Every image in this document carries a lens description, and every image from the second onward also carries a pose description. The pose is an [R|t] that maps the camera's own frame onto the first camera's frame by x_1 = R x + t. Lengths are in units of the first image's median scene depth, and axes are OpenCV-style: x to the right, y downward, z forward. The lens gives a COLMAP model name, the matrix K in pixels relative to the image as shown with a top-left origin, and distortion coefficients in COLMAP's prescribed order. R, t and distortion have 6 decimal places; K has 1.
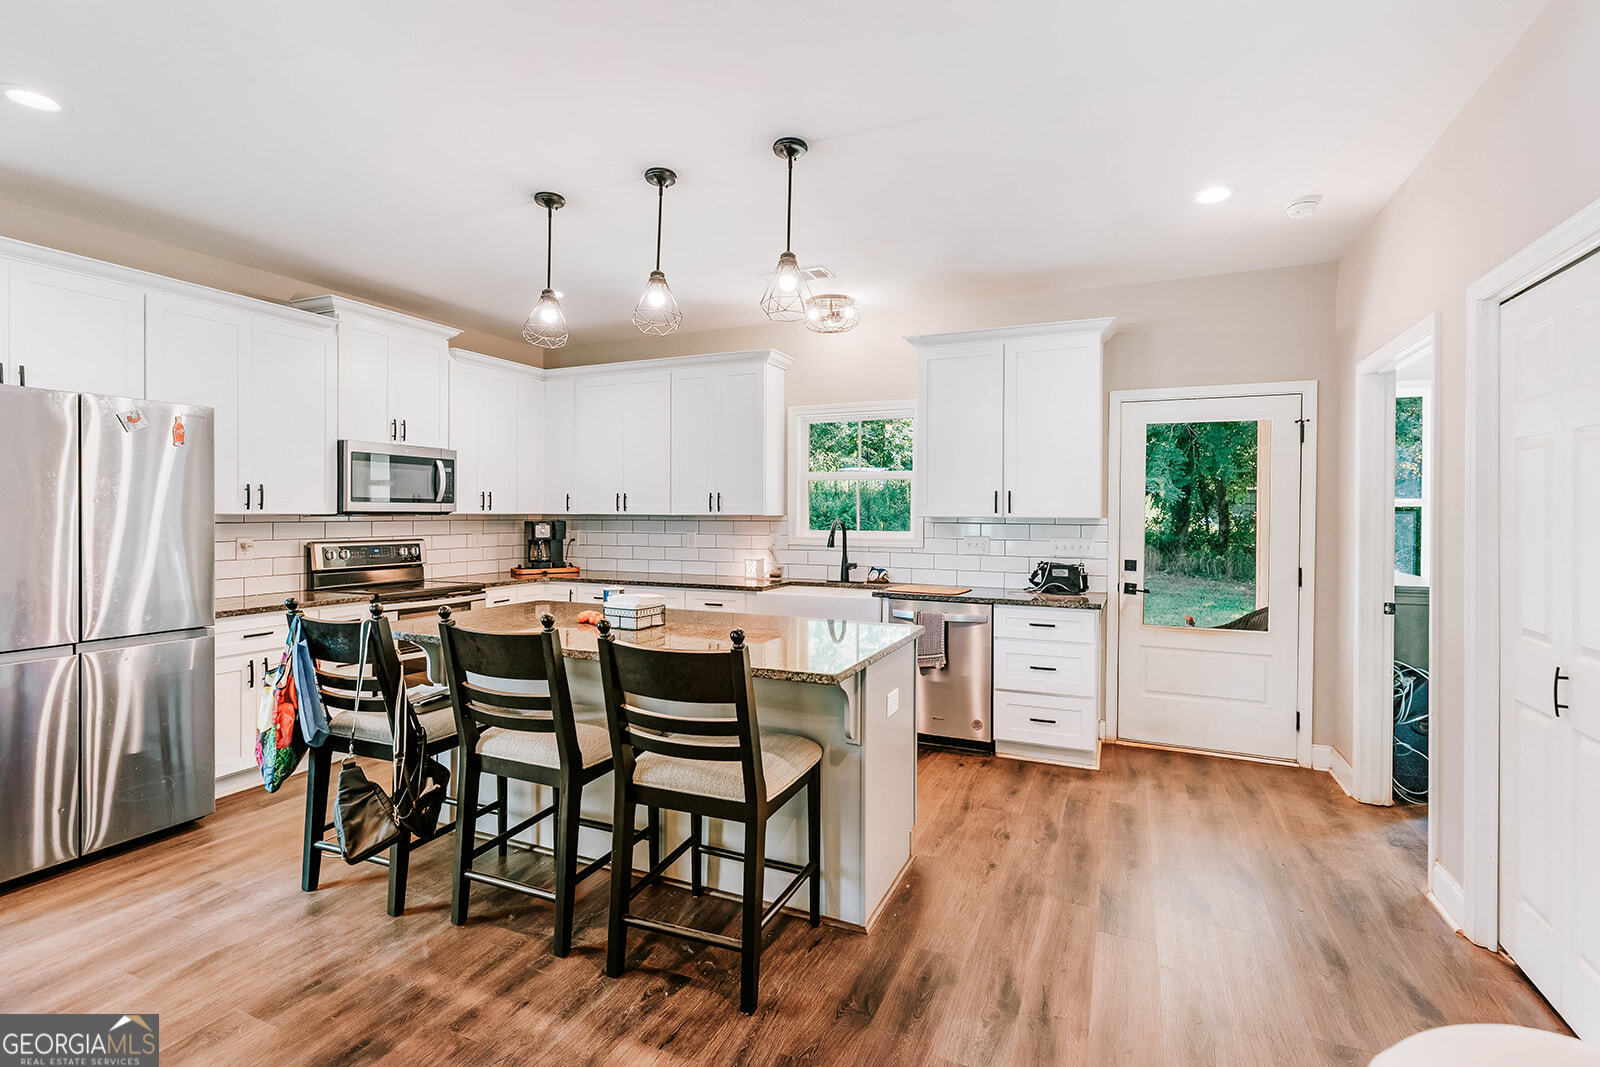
lens RADIAL K [[743.4, 0, 798.0], [0, 743.4, 521.4], [0, 0, 1]] dist [0.003892, -0.000447]
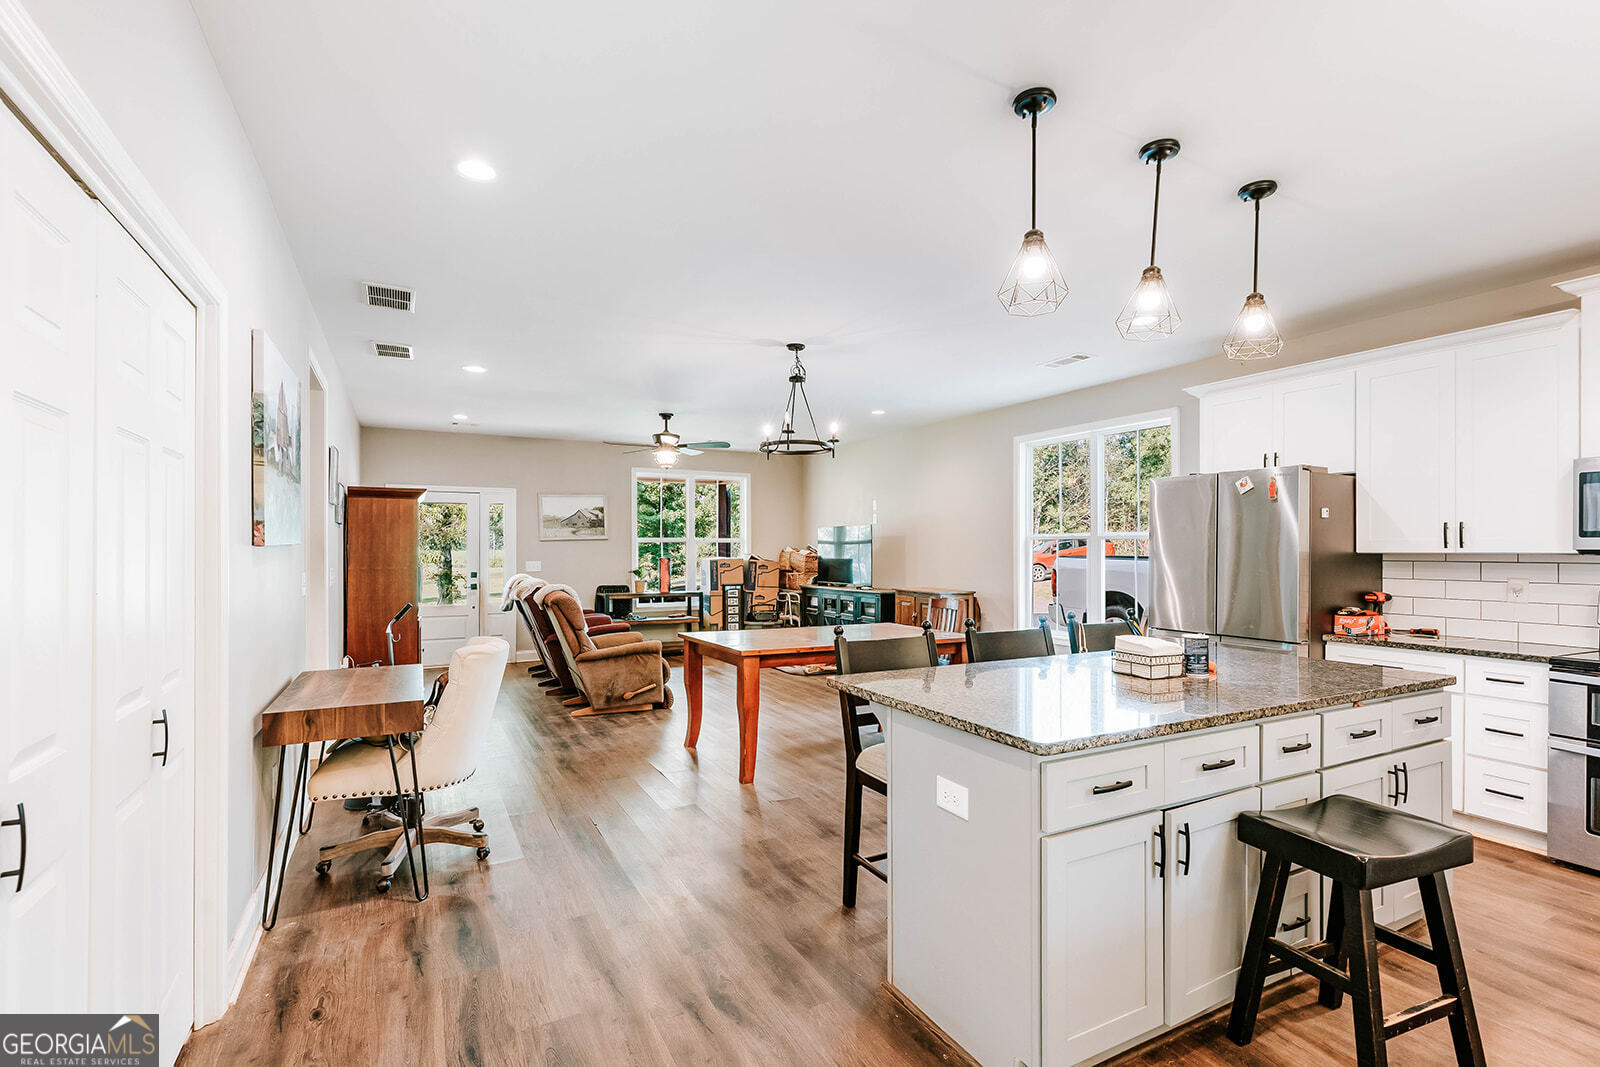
lens RADIAL K [[743.4, 0, 804.2], [0, 743.4, 549.7], [0, 0, 1]] dist [0.003892, -0.000447]
pose [[-0.616792, -0.005465, -0.787107, 0.456977], [-0.014288, 0.999889, 0.004254, -0.004802], [0.786997, 0.013870, -0.616801, 0.752674]]
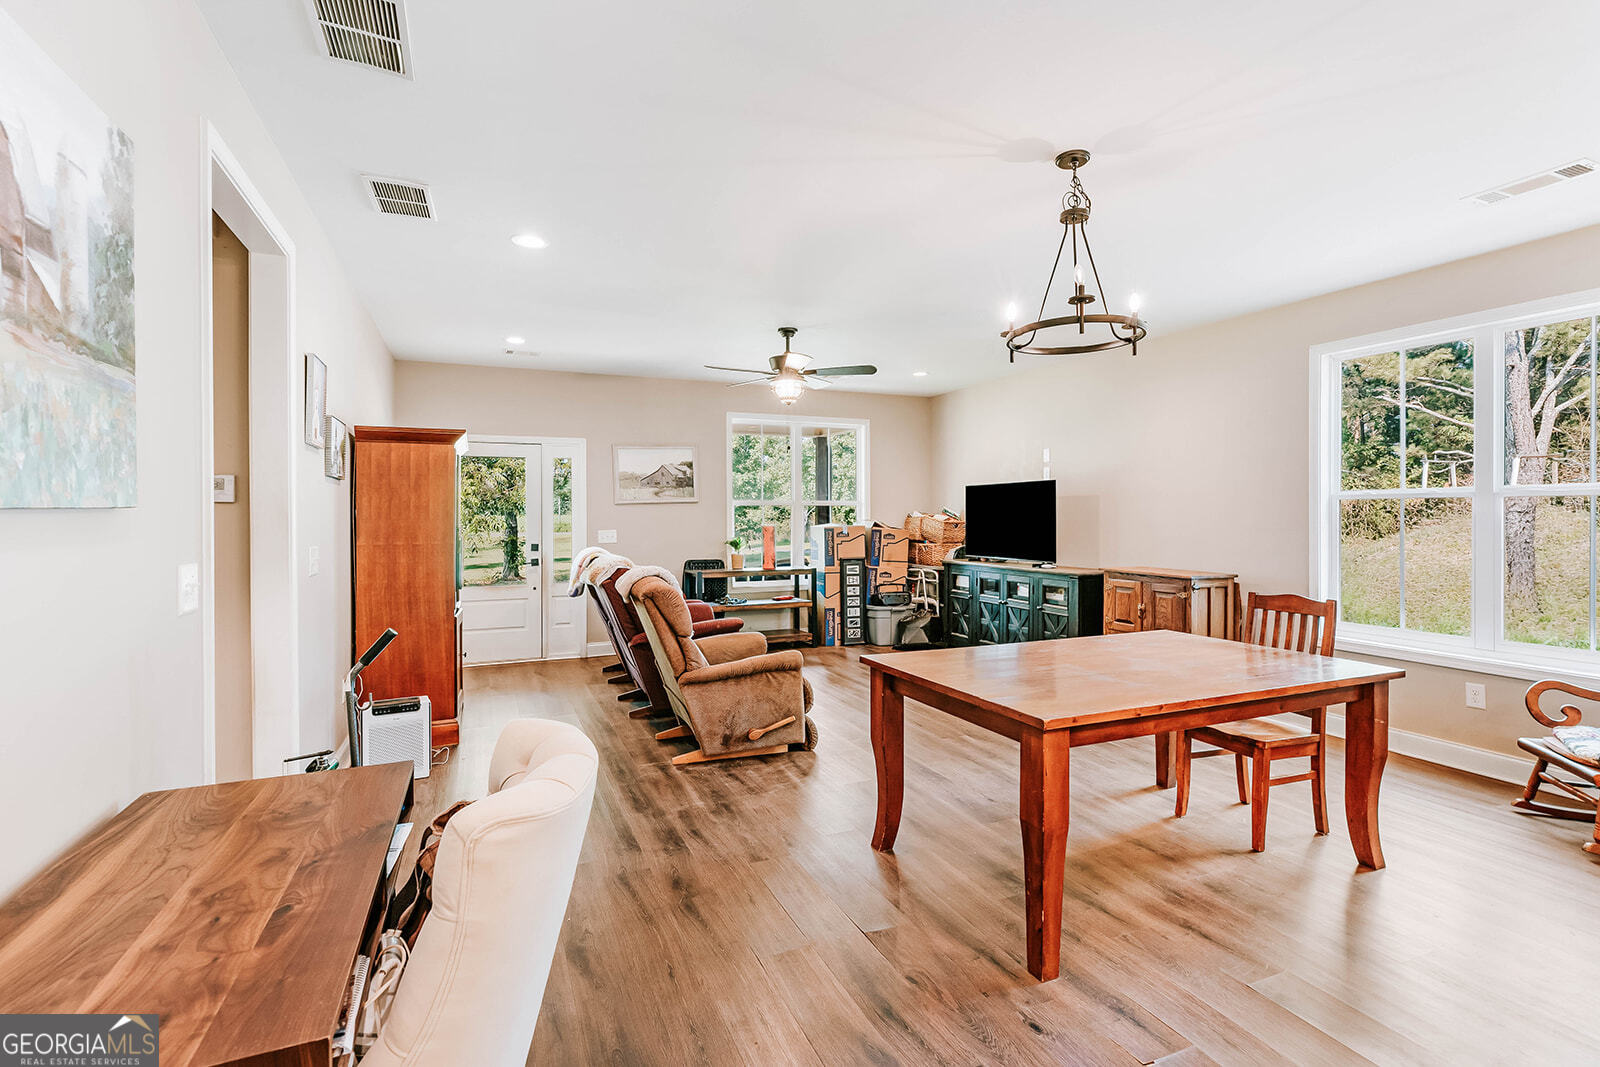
lens RADIAL K [[743.4, 0, 802.8], [0, 743.4, 512.3], [0, 0, 1]] dist [0.003892, -0.000447]
pose [[-0.676517, -0.004973, -0.736410, 0.233571], [-0.010550, 0.999940, 0.002939, -0.002198], [0.736351, 0.009758, -0.676529, 0.352952]]
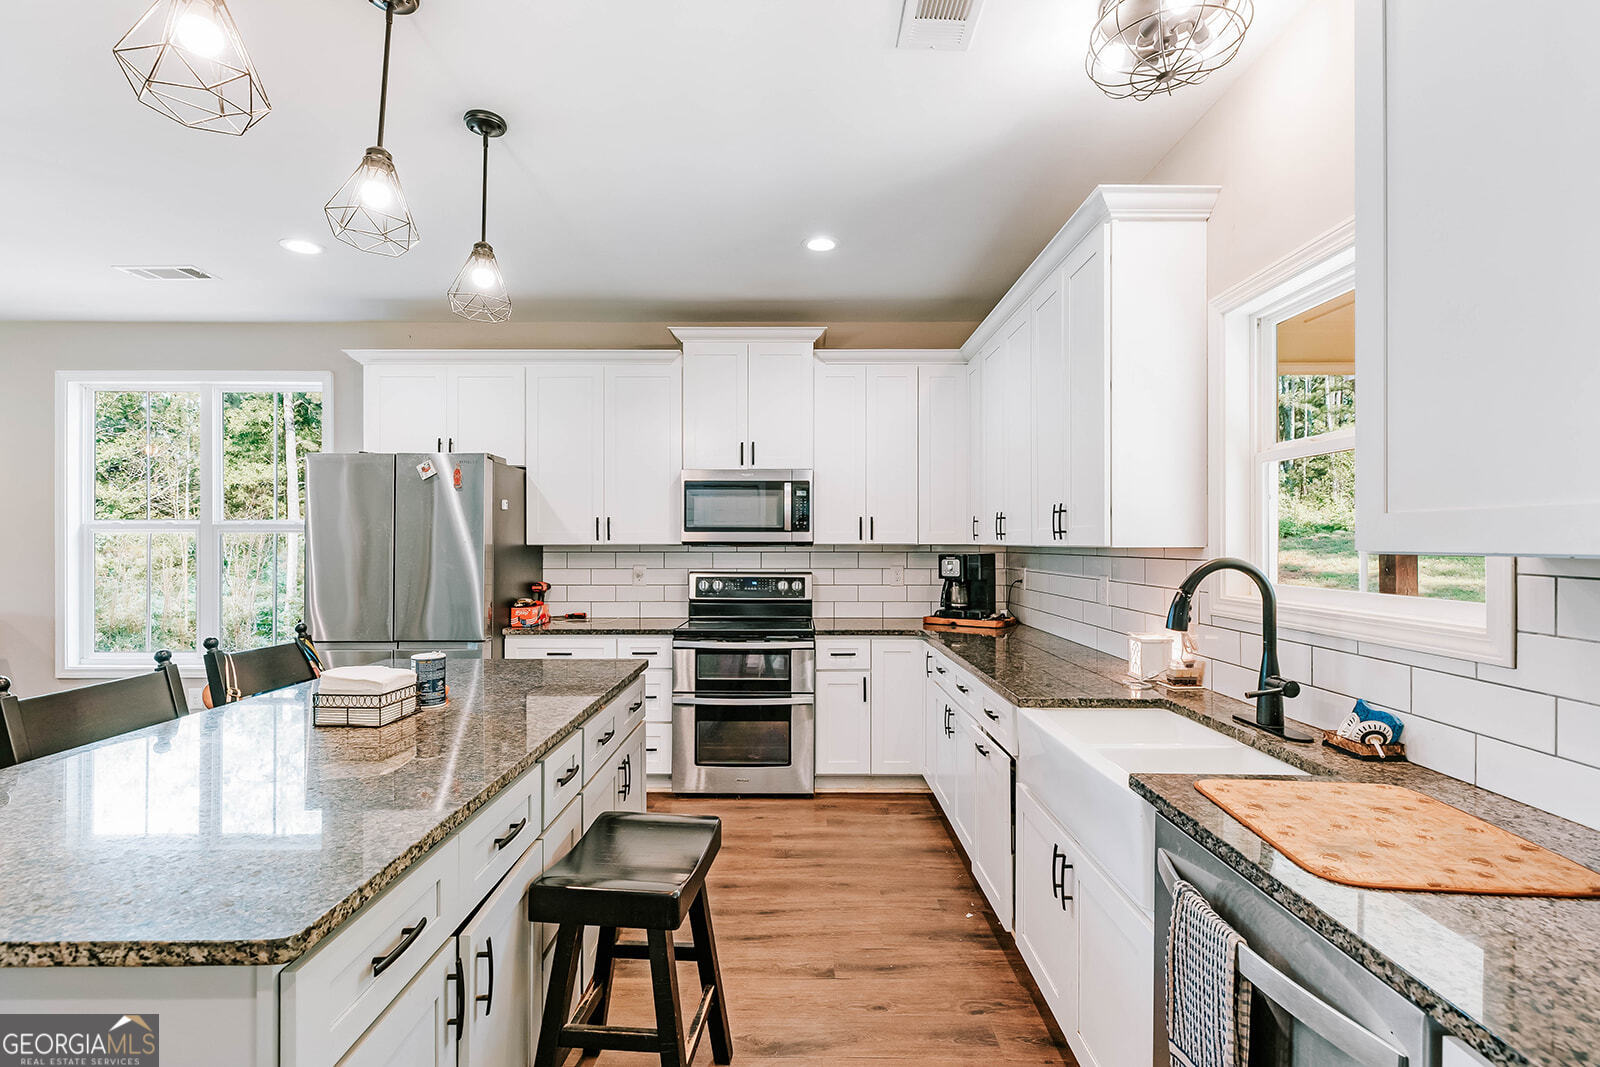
lens RADIAL K [[743.4, 0, 801.2], [0, 743.4, 536.7], [0, 0, 1]] dist [0.003892, -0.000447]
pose [[0.406364, -0.010024, -0.913656, 0.319111], [-0.007973, 0.999863, -0.014516, -0.006373], [0.913676, 0.013183, 0.406229, 0.662062]]
